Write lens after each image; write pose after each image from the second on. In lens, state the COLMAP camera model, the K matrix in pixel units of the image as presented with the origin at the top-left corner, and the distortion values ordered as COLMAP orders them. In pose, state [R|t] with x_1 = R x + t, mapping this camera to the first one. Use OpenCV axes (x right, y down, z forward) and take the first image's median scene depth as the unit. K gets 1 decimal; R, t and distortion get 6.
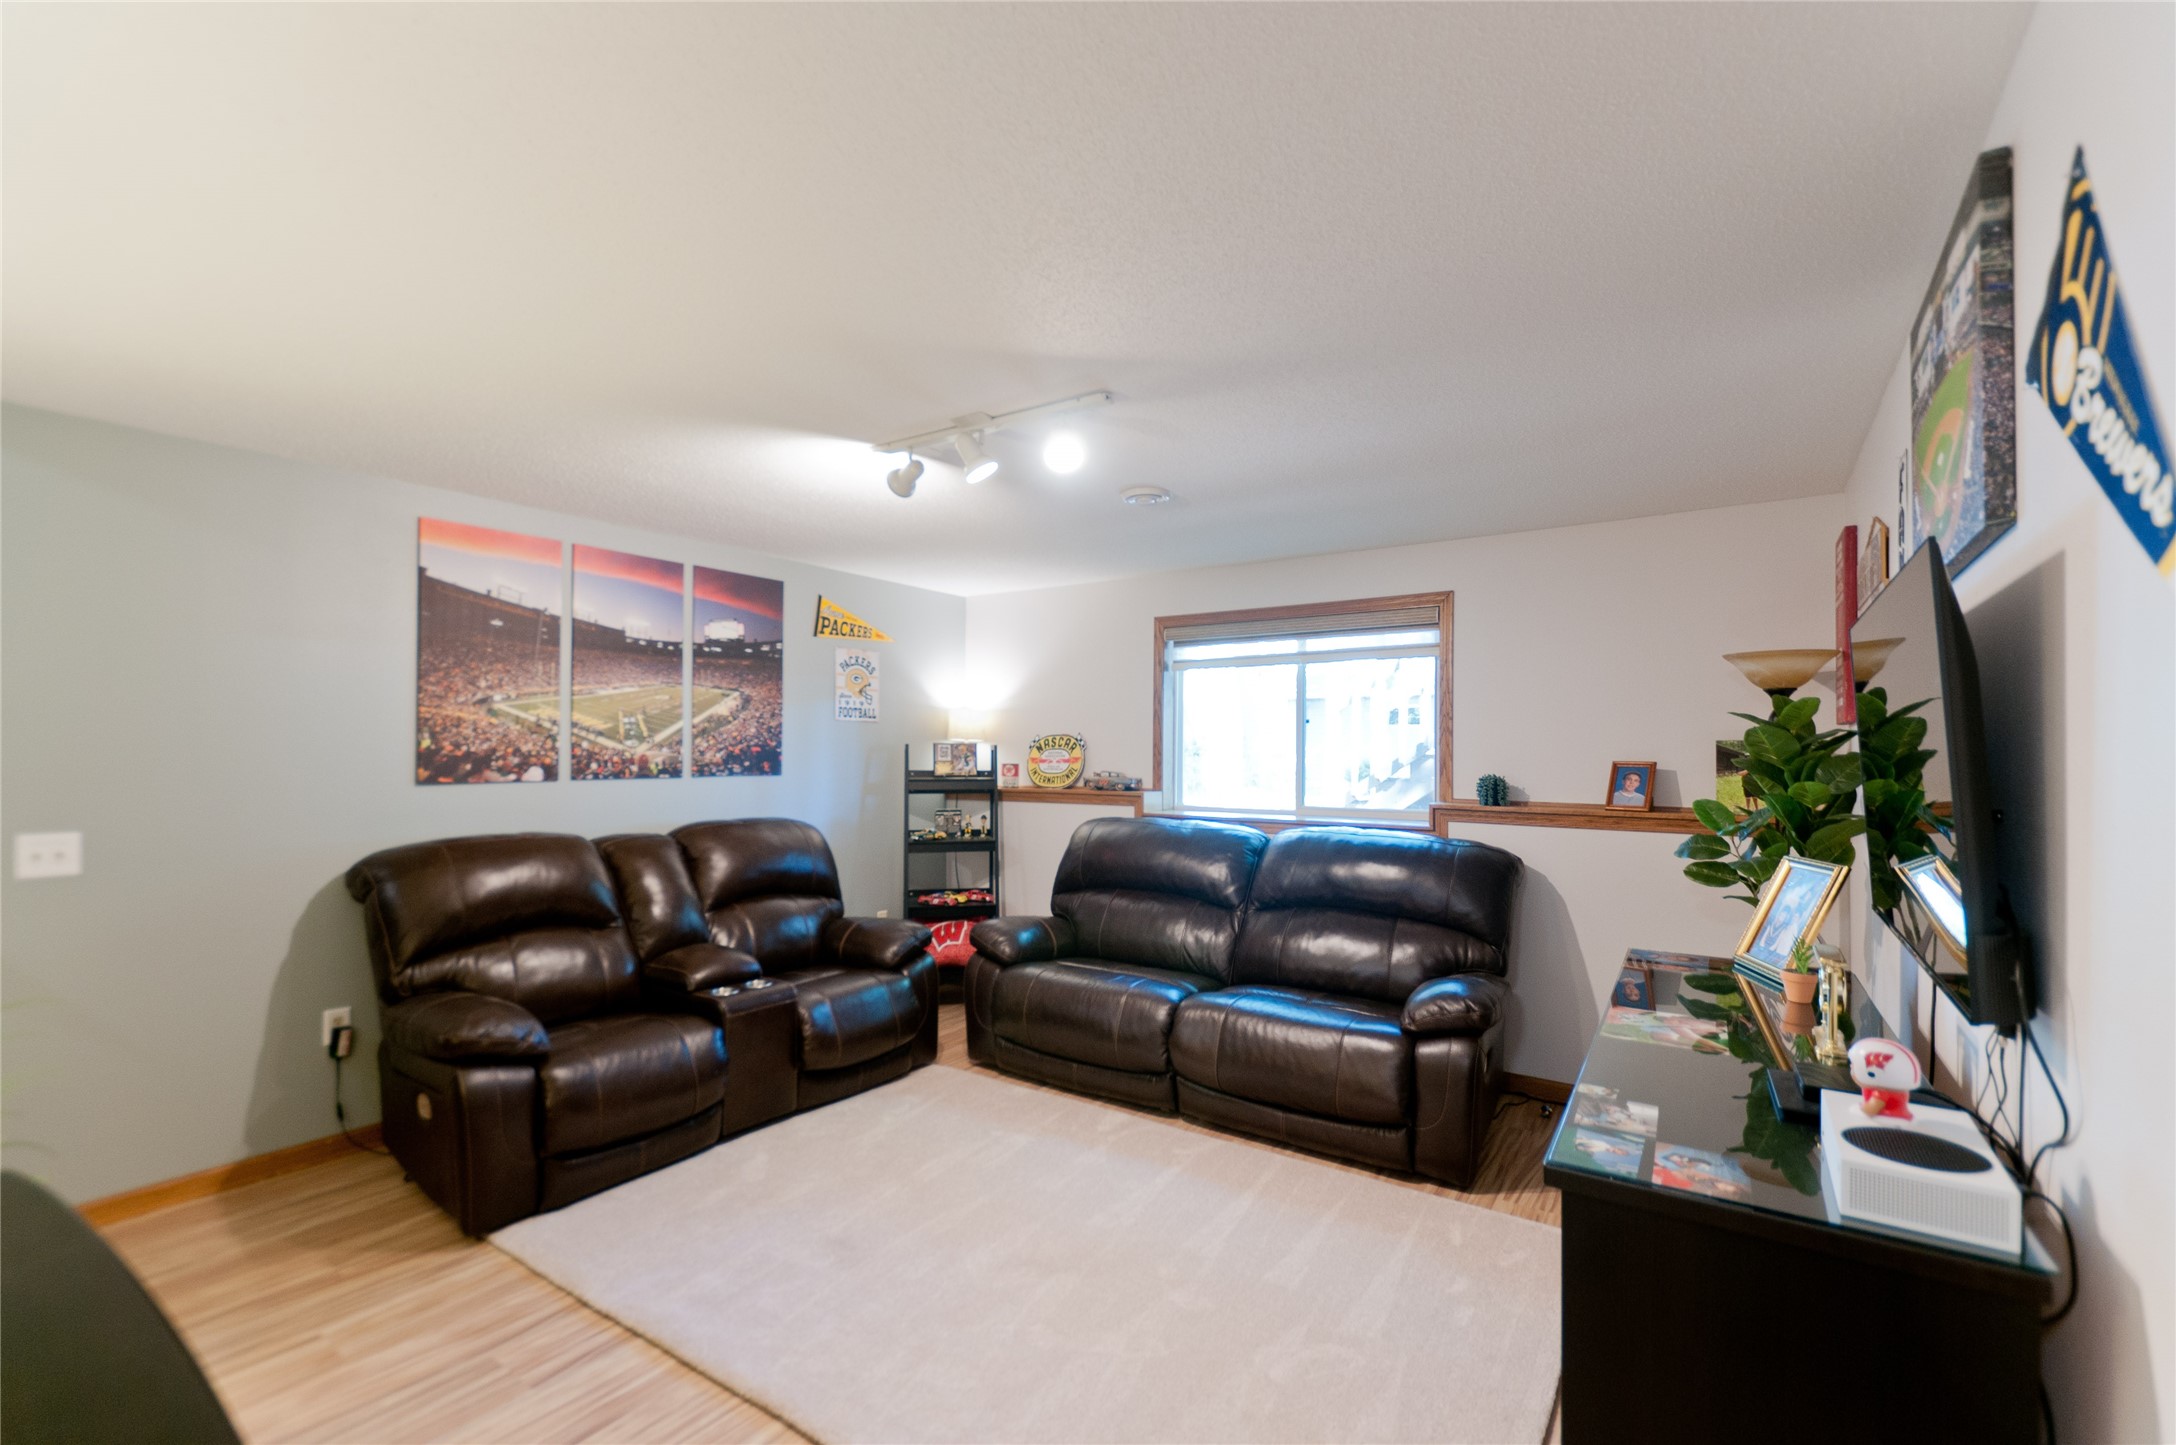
lens RADIAL K [[940.5, 0, 1105.0], [0, 940.5, 742.7], [0, 0, 1]] dist [-0.000096, -0.000248]
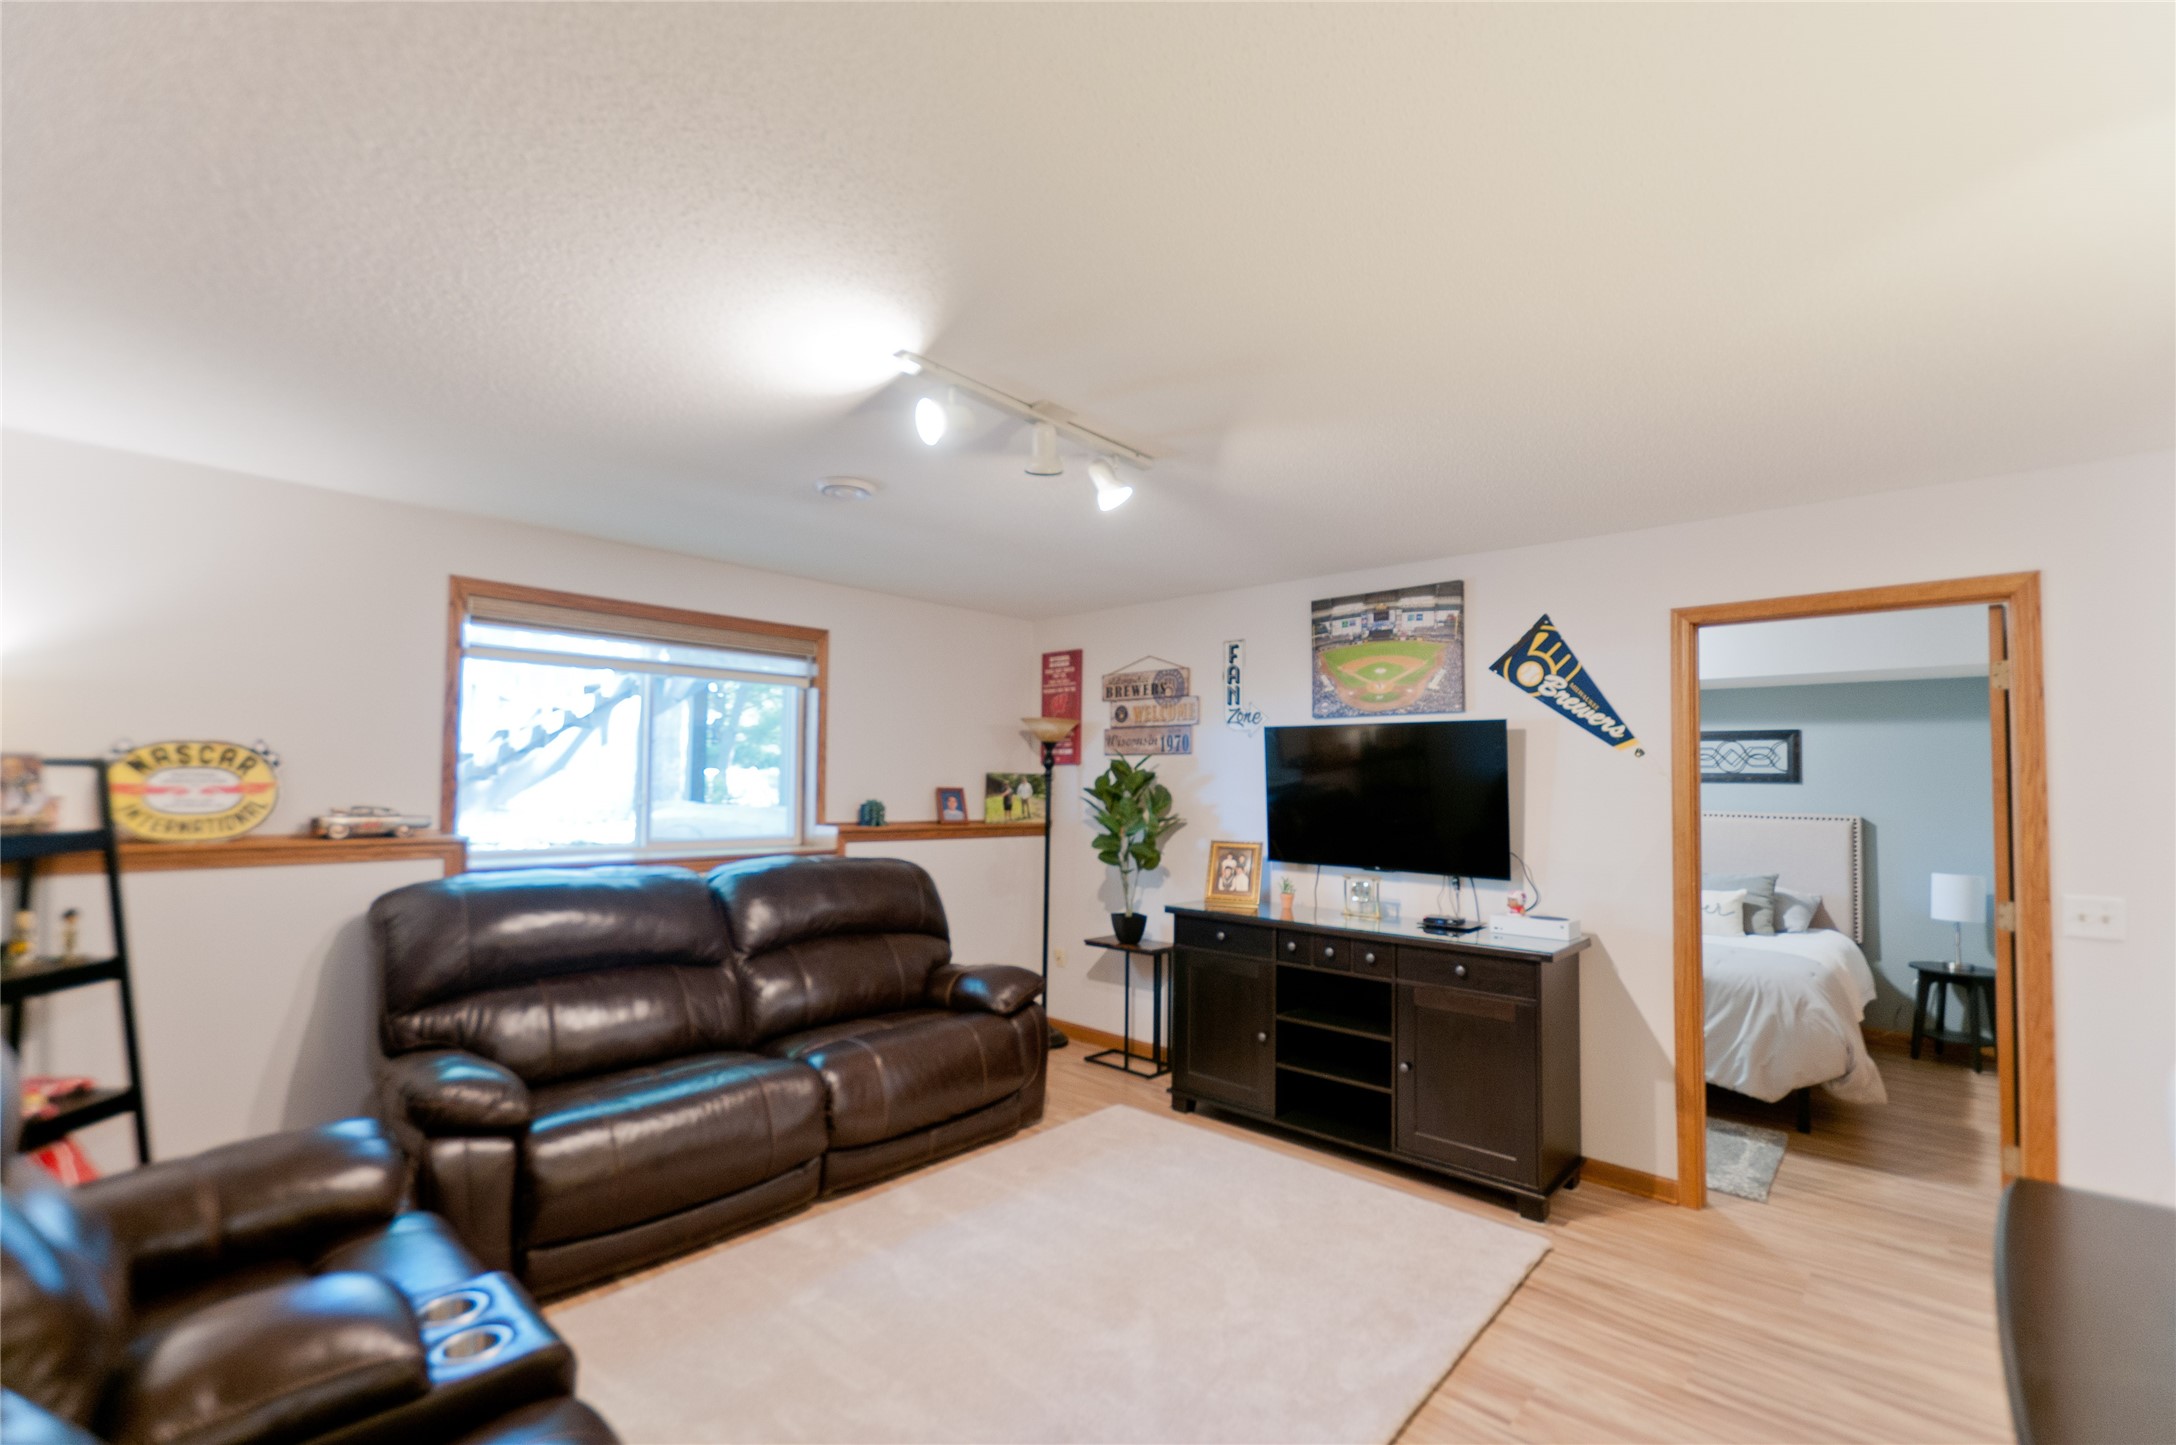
lens RADIAL K [[940.5, 0, 1105.0], [0, 940.5, 742.7], [0, 0, 1]] dist [-0.000096, -0.000248]
pose [[0.117410, 0.041246, 0.992227, -0.649598], [-0.021322, 0.999012, -0.039005, 0.003152], [-0.992855, -0.016577, 0.118173, 0.543612]]
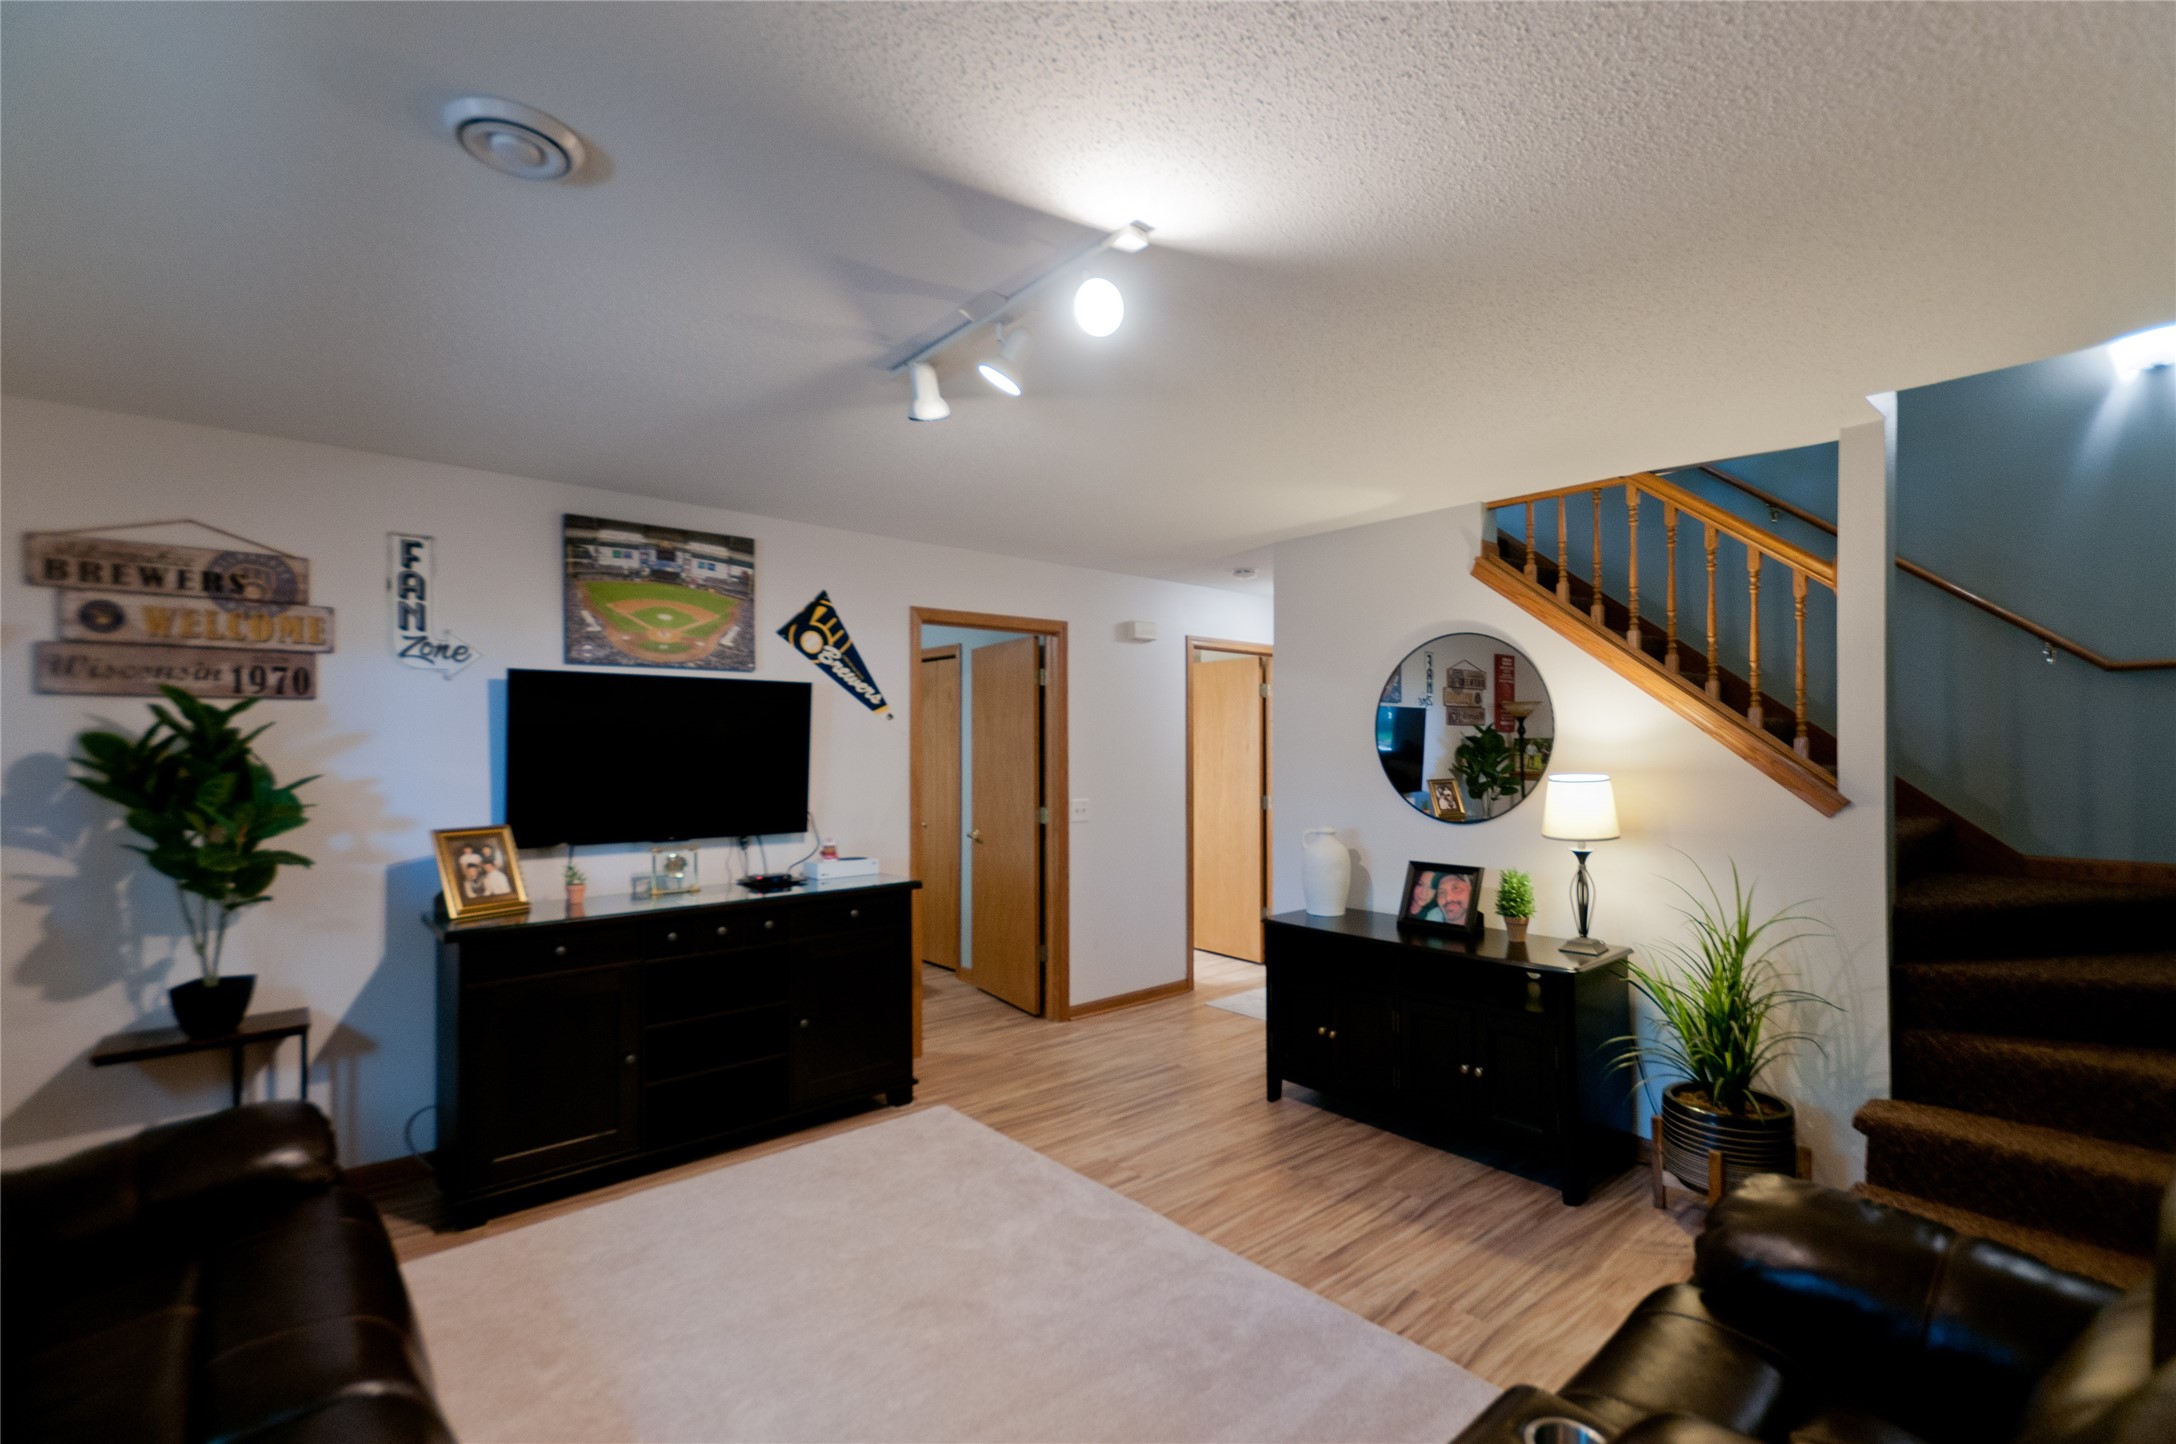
lens RADIAL K [[940.5, 0, 1105.0], [0, 940.5, 742.2], [0, 0, 1]] dist [-0.000096, -0.000248]
pose [[-0.972057, 0.002468, 0.234732, -0.254007], [-0.000655, 0.999912, -0.013223, 0.011083], [-0.234744, -0.013008, -0.971970, 1.115797]]
